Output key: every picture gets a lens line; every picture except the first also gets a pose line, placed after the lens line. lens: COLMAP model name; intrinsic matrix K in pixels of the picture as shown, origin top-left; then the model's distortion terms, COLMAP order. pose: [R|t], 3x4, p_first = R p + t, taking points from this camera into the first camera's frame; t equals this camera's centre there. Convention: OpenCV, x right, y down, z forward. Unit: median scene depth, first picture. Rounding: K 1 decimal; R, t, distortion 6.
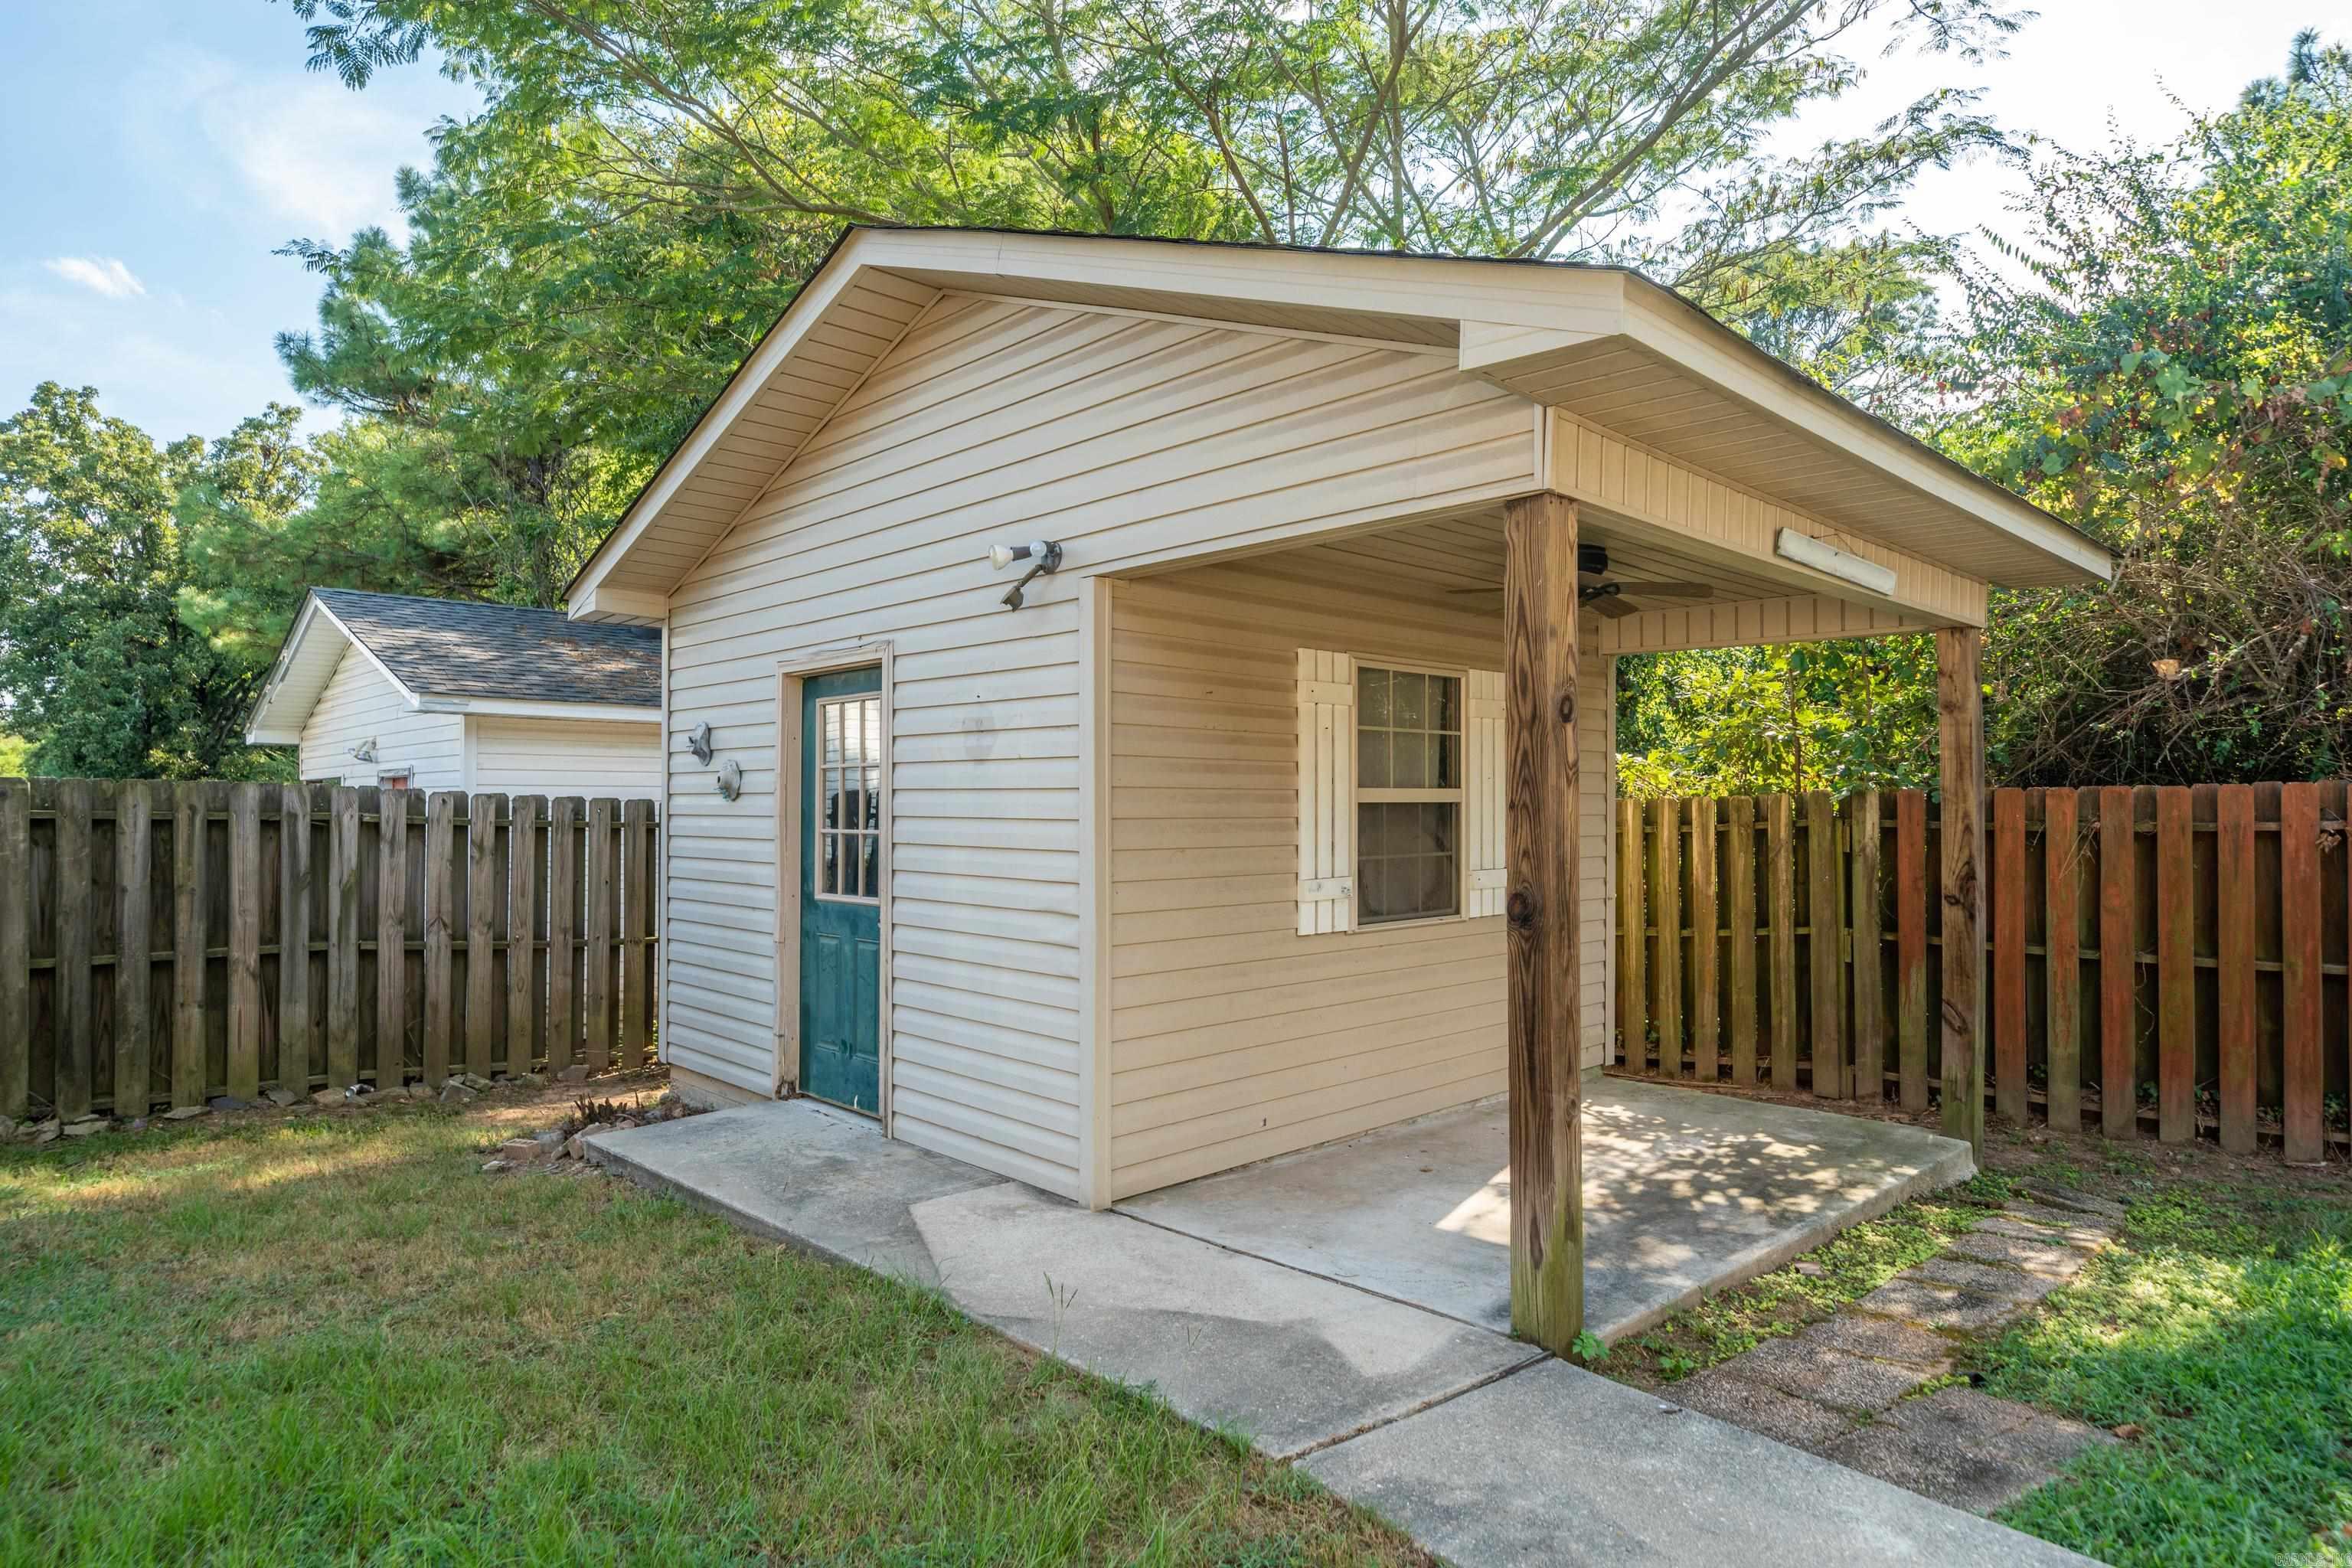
lens RADIAL K [[1331.9, 0, 1176.0], [0, 1331.9, 784.0], [0, 0, 1]] dist [0.025016, 0.000158]
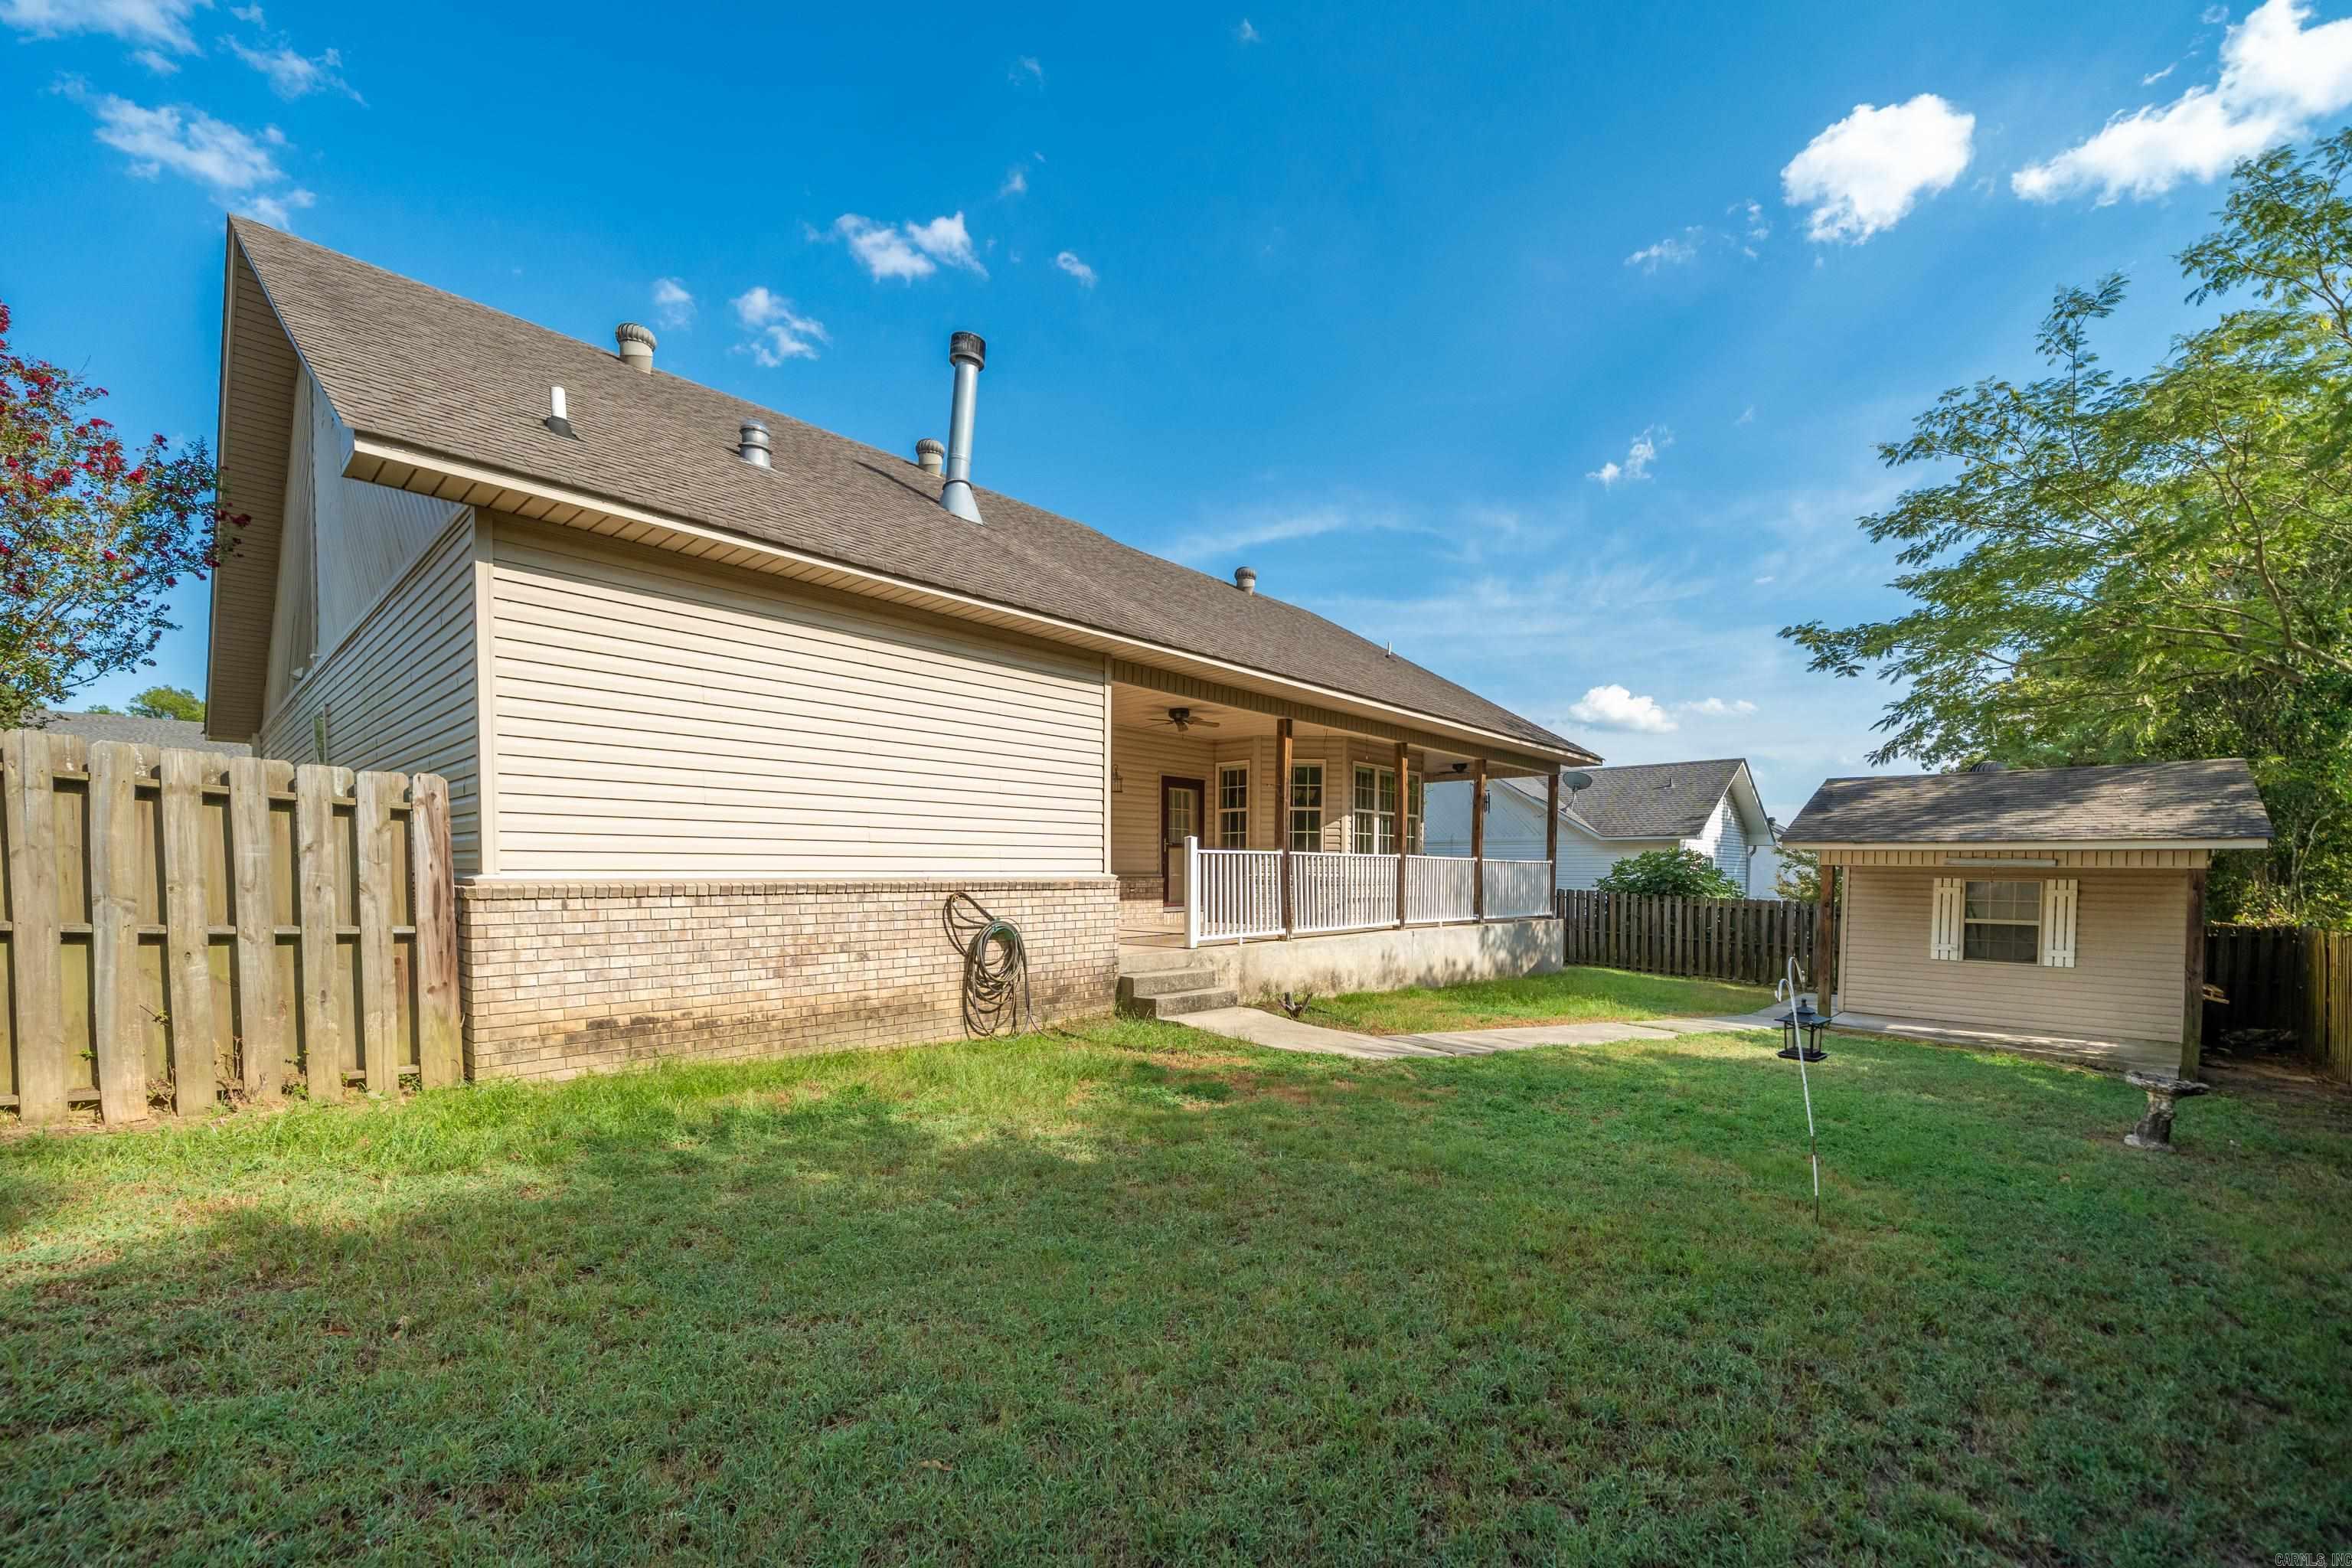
lens RADIAL K [[918.3, 0, 1176.0], [0, 918.3, 784.0], [0, 0, 1]] dist [0.000173, 0.000073]
pose [[0.042096, -0.089504, -0.995096, 1.810700], [0.002518, 0.995986, -0.089477, -0.100180], [0.999110, 0.001261, 0.042153, -0.819595]]
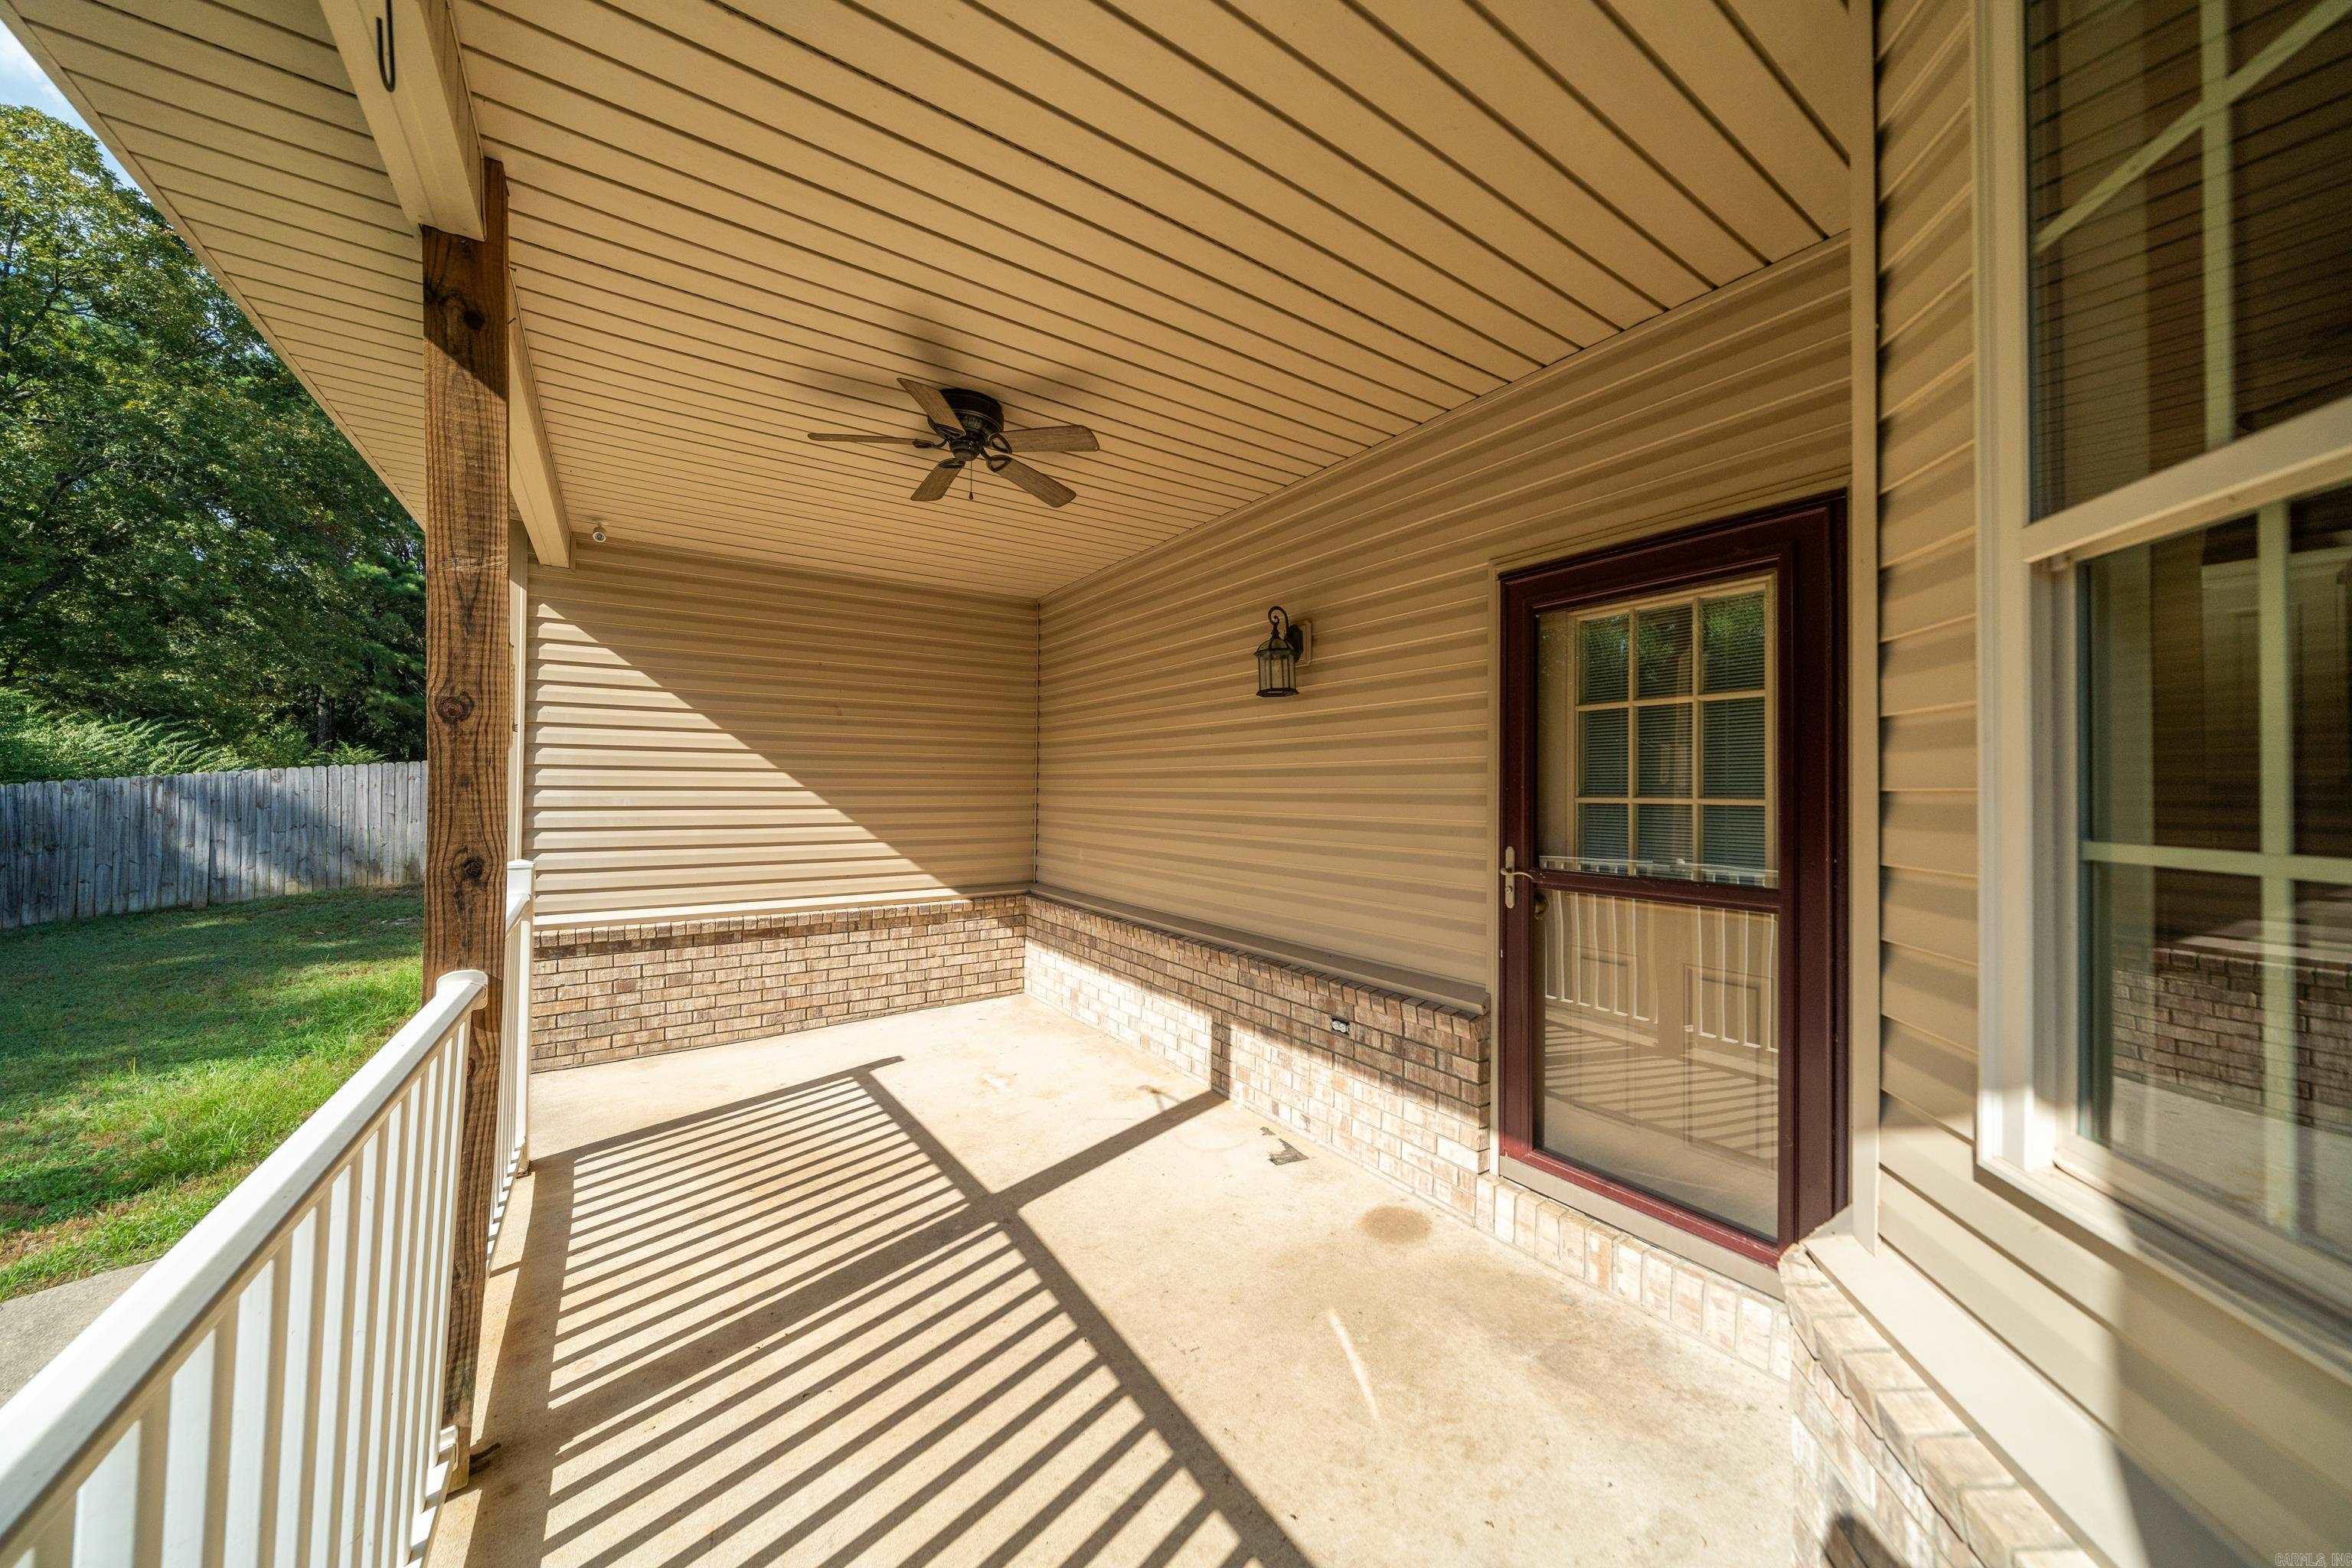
lens RADIAL K [[812.7, 0, 1176.0], [0, 812.7, 784.0], [0, 0, 1]] dist [-0.000166, -0.000013]
pose [[-0.980545, -0.006354, 0.196193, 0.001501], [-0.009501, 0.999841, -0.015102, -0.180907], [-0.196066, -0.016672, -0.980449, -0.367106]]
